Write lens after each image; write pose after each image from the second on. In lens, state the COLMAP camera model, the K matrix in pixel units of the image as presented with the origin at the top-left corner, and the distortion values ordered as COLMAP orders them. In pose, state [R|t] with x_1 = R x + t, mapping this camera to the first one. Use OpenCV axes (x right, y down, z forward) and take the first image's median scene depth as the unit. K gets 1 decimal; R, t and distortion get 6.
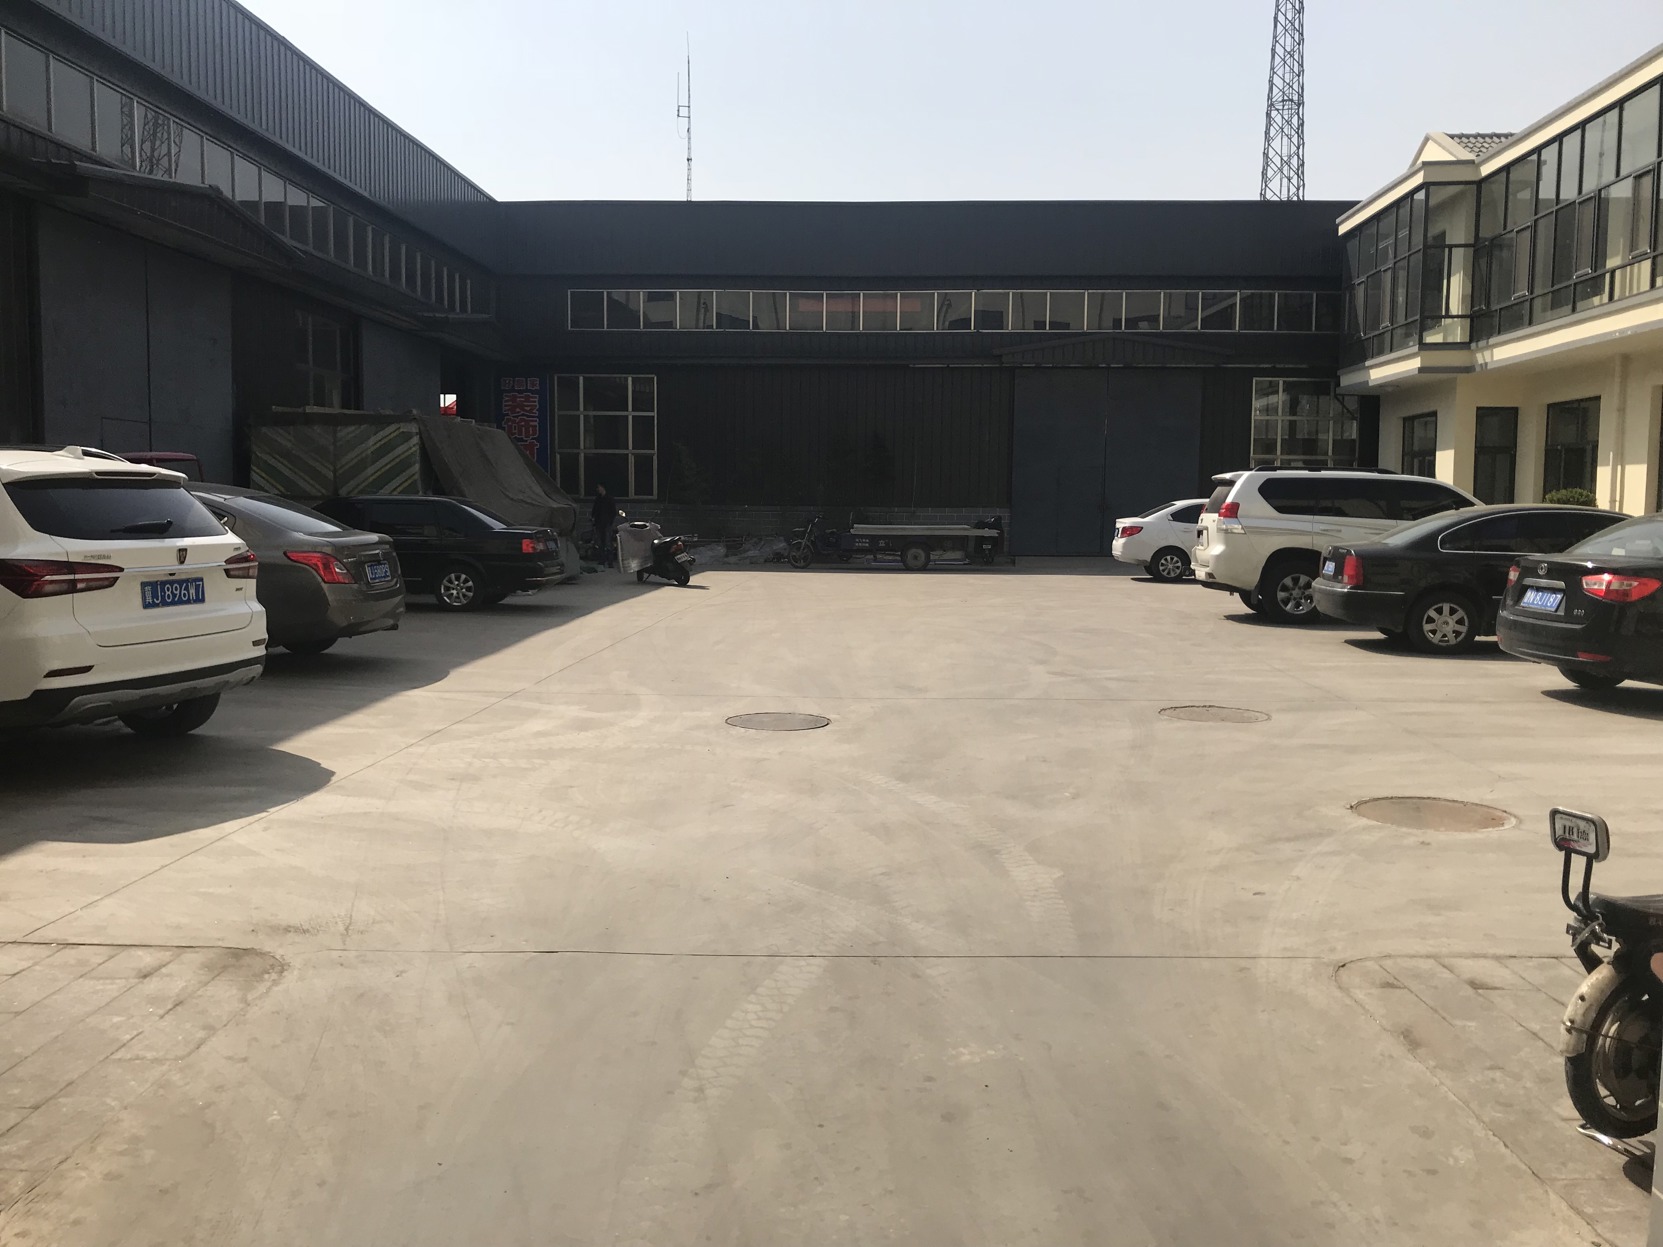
lens RADIAL K [[1367.5, 0, 831.9], [0, 1367.5, 620.9], [0, 0, 1]] dist [0.010338, -0.021964]
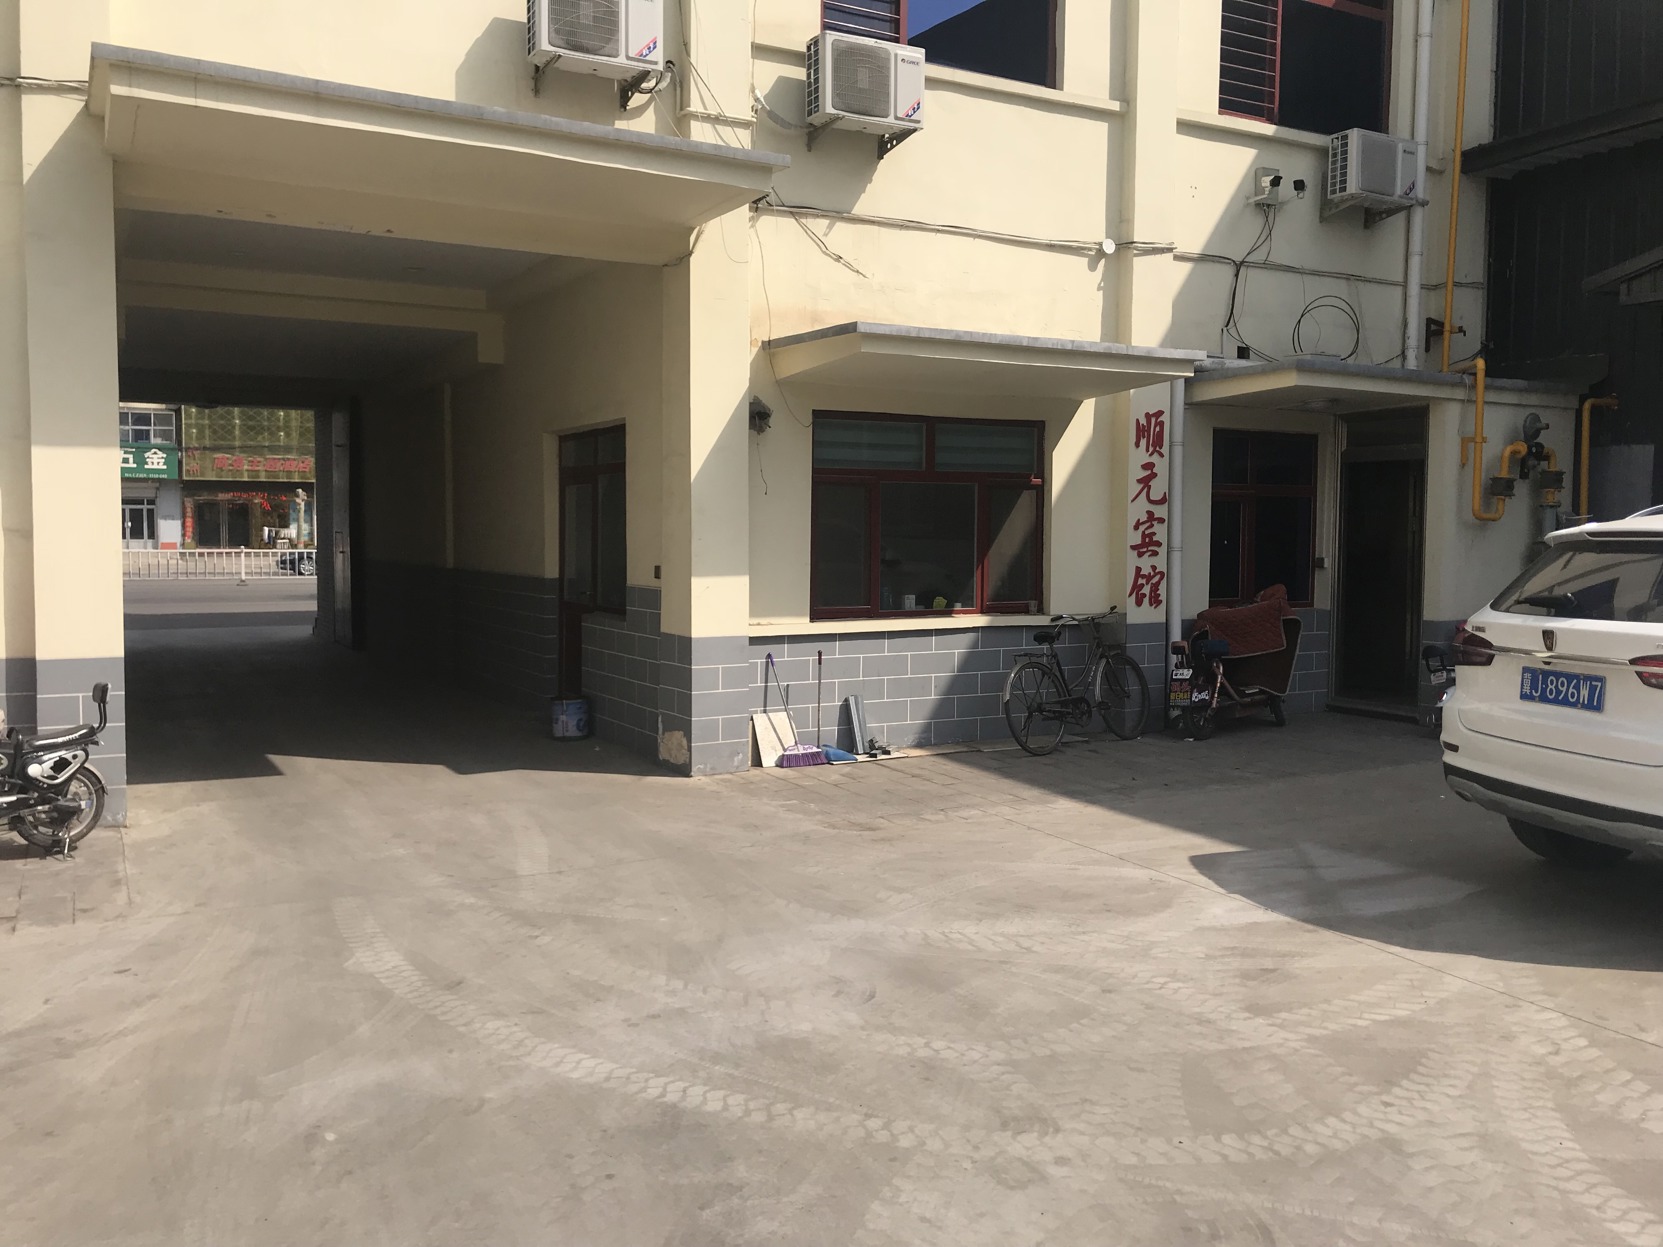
lens RADIAL K [[1367.5, 0, 833.0], [0, 1367.5, 621.8], [0, 0, 1]] dist [0.010338, -0.021964]
pose [[-0.874666, 0.015294, -0.484484, 0.325939], [-0.057197, 0.989263, 0.134488, -0.182034], [0.481339, 0.145343, -0.864401, 1.937768]]
